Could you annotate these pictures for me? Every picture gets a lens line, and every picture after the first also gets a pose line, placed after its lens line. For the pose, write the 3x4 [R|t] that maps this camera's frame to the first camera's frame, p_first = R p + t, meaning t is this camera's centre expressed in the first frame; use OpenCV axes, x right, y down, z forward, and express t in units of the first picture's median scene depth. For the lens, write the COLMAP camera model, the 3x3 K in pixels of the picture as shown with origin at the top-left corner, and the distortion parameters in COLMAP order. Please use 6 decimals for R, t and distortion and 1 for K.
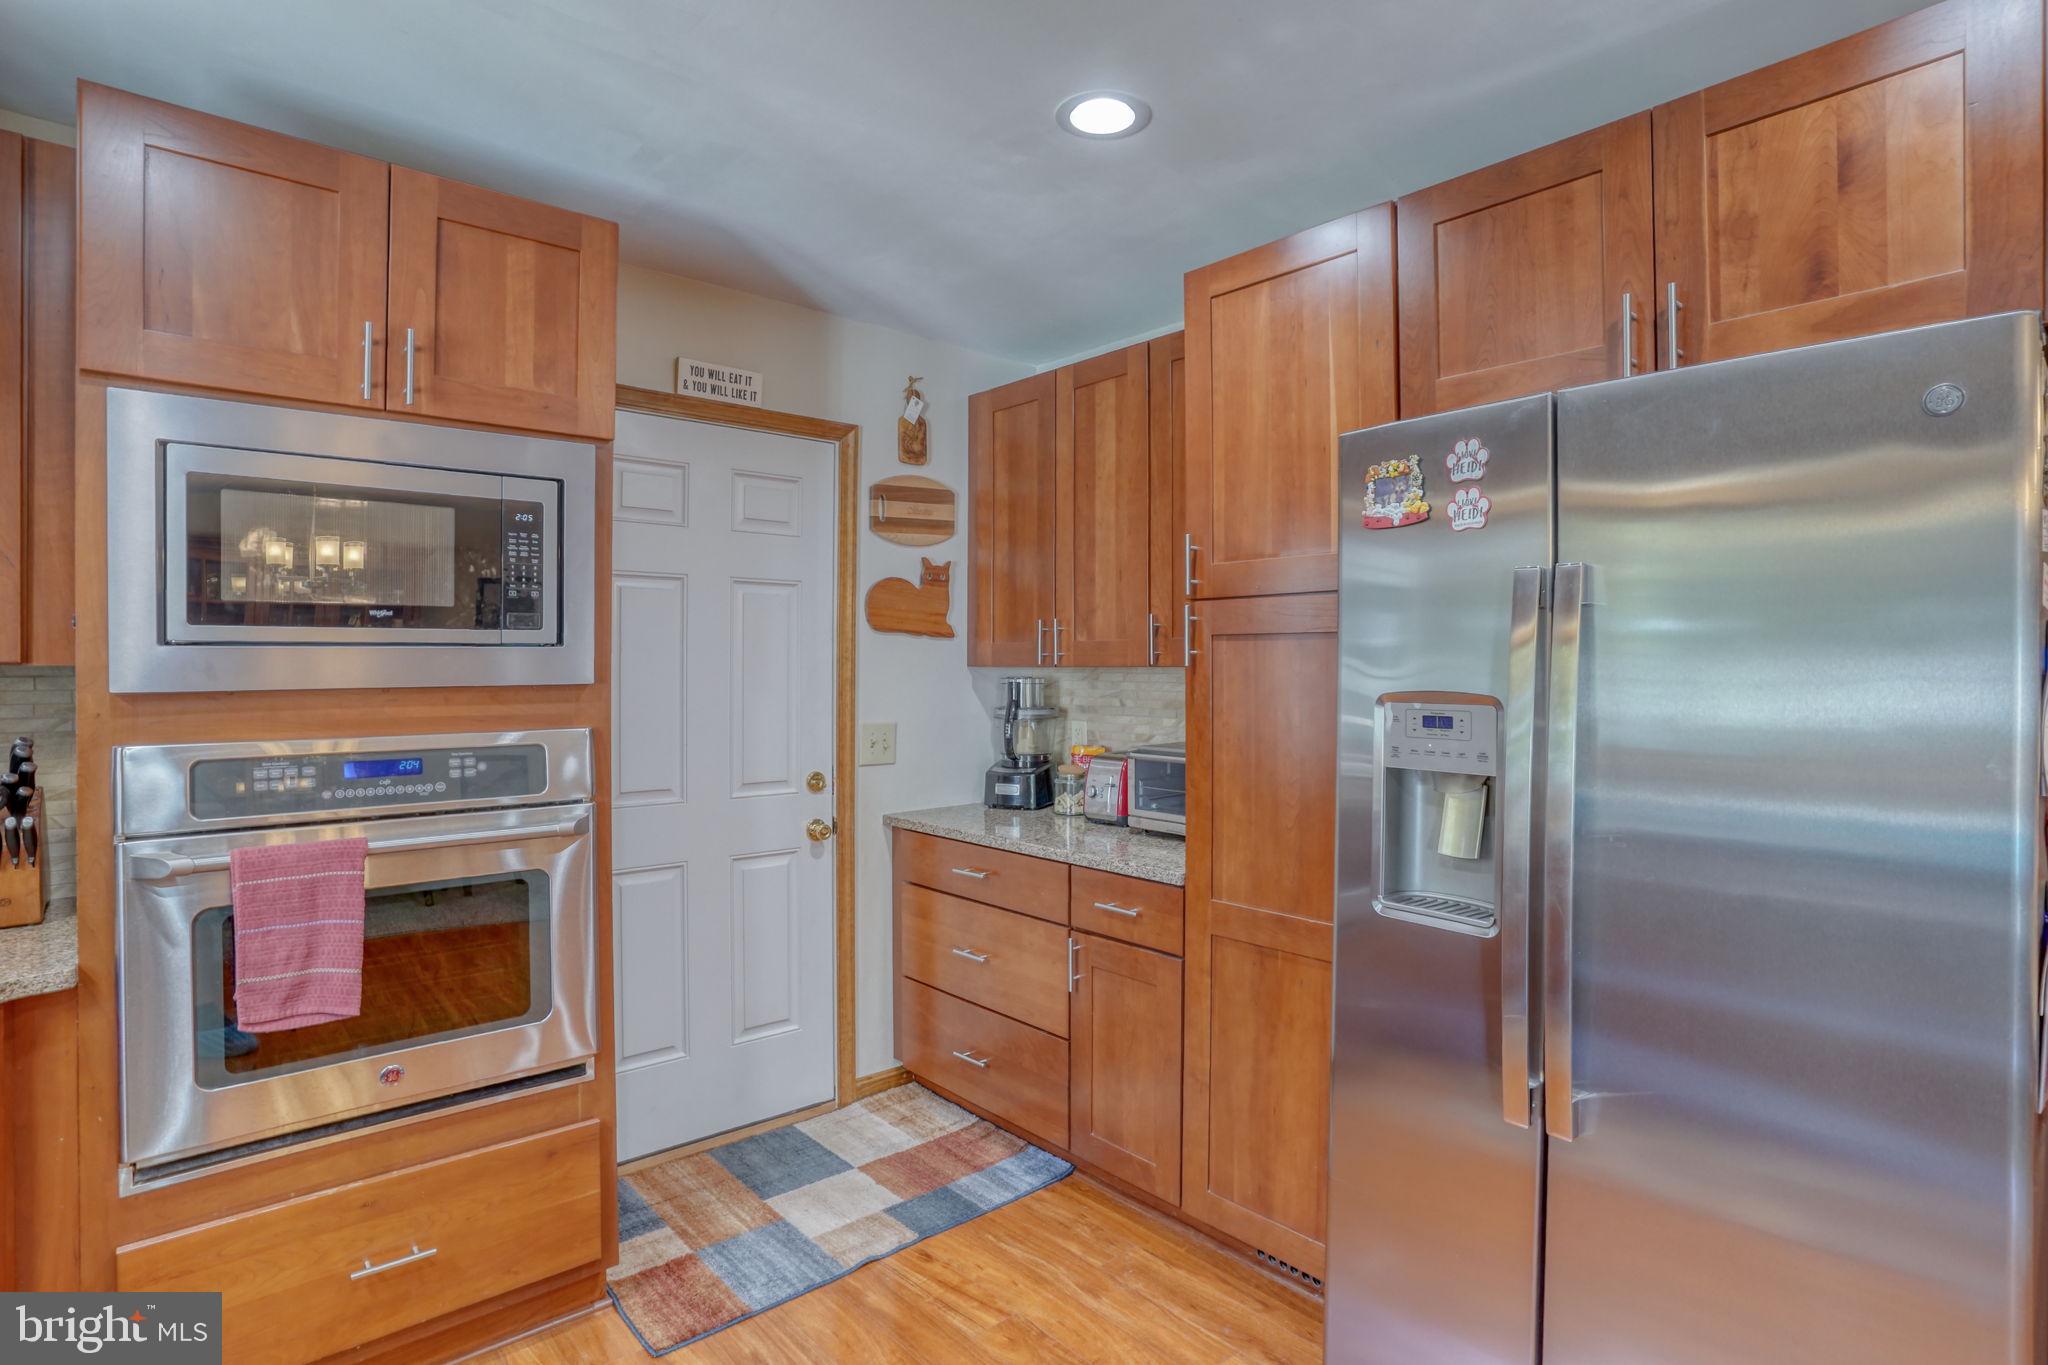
lens RADIAL K [[1043.8, 0, 1030.7], [0, 1043.8, 662.0], [0, 0, 1]] dist [-0.066532, 0.037368]
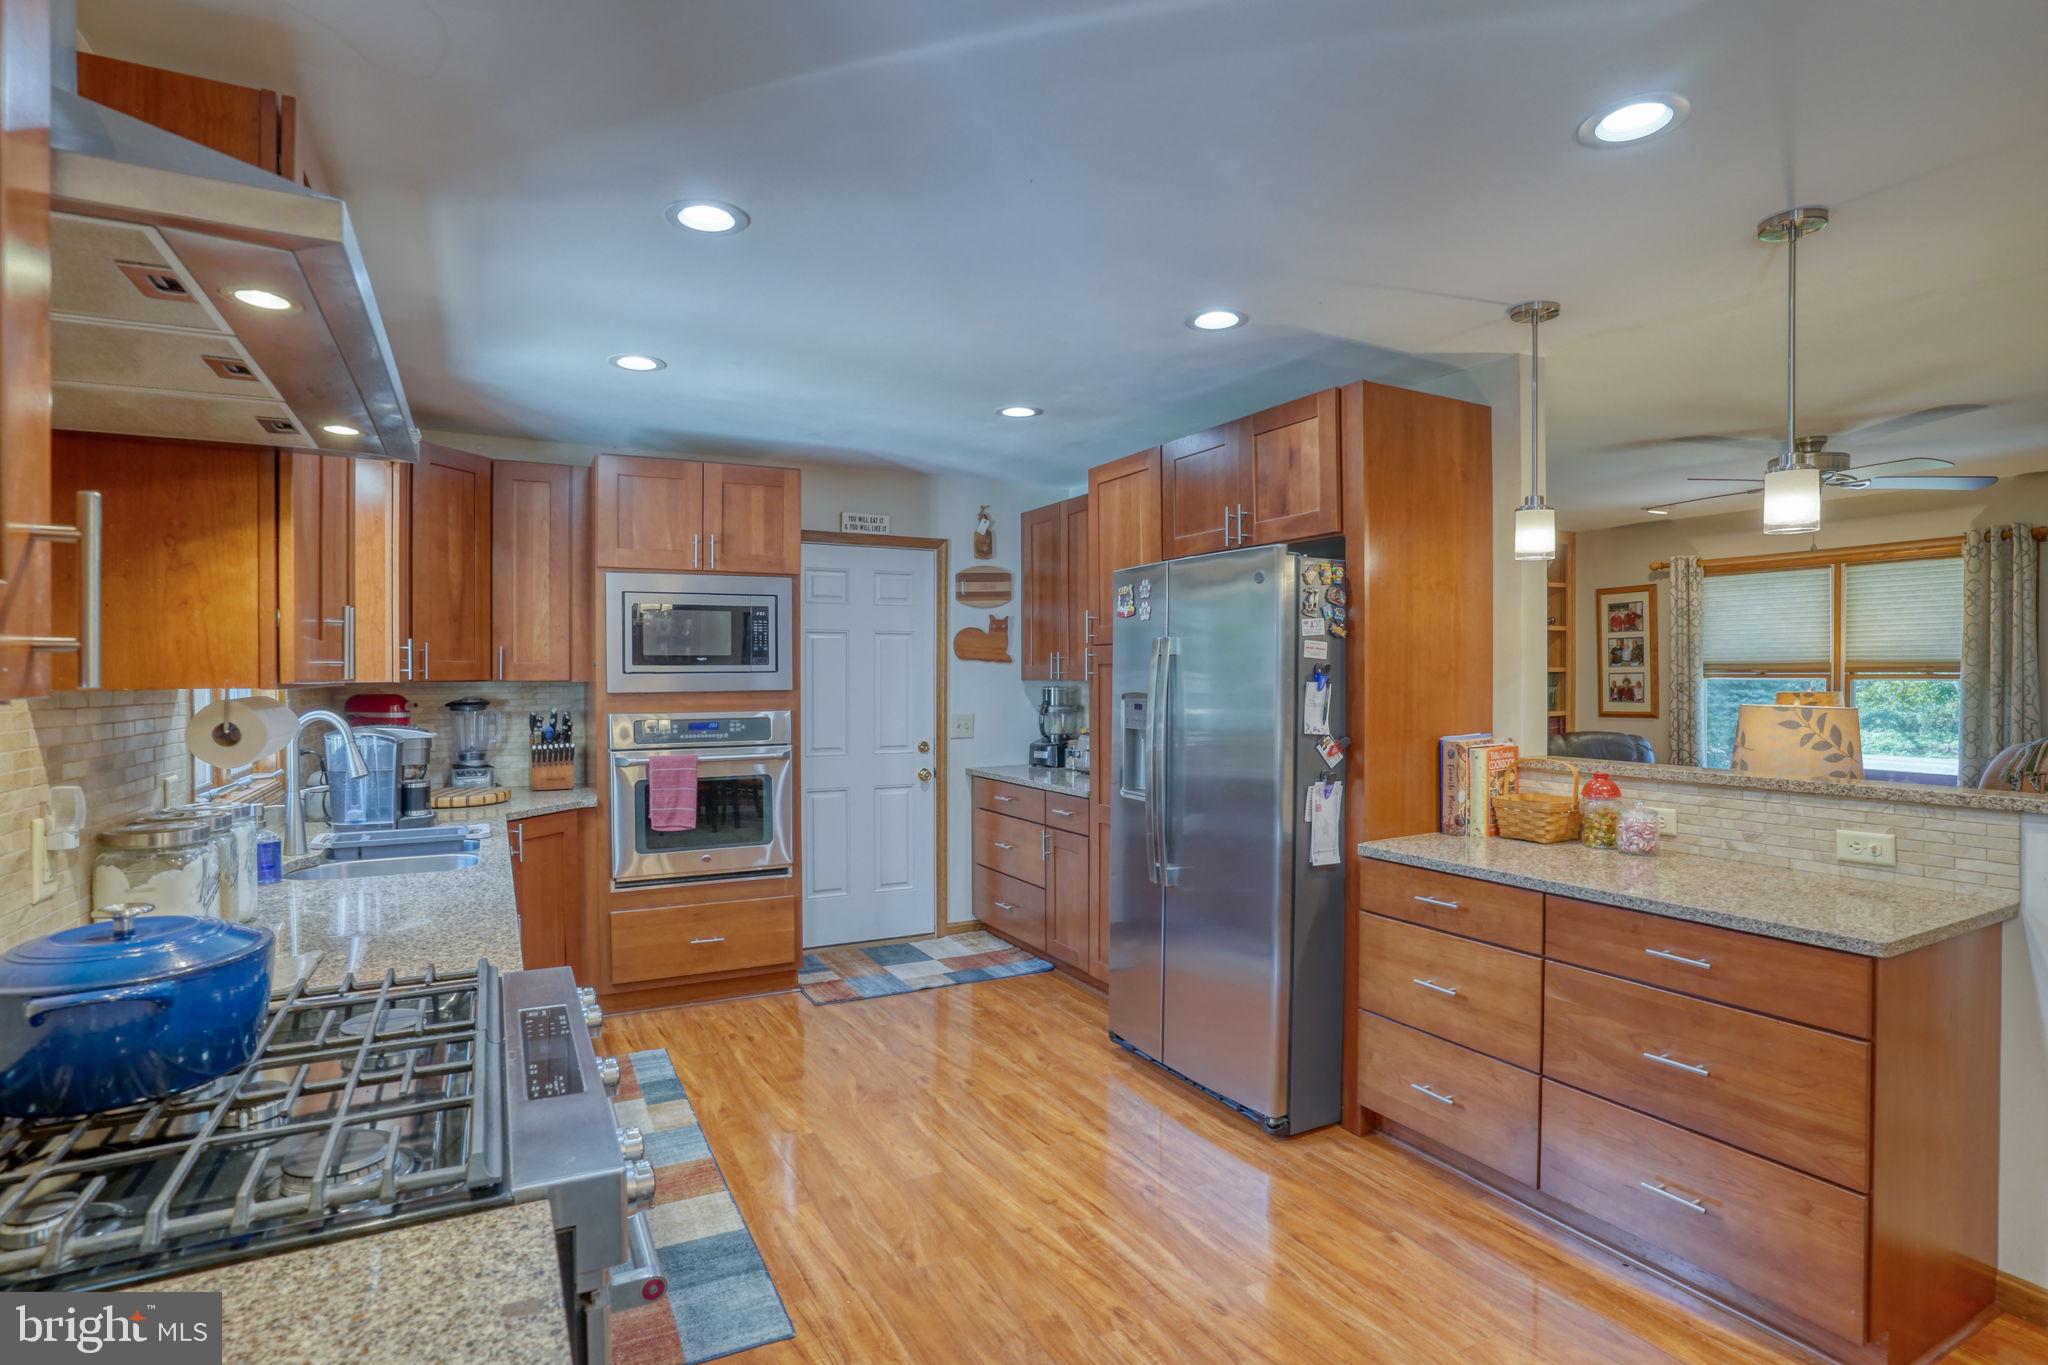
lens RADIAL K [[1053.7, 0, 1024.0], [0, 1053.7, 682.5], [0, 0, 1]] dist [-0.001712, -0.000007]
pose [[0.972197, -0.001278, -0.234161, 0.408630], [0.003525, 0.999952, 0.009178, -0.008739], [0.234138, -0.009748, 0.972155, -0.744207]]
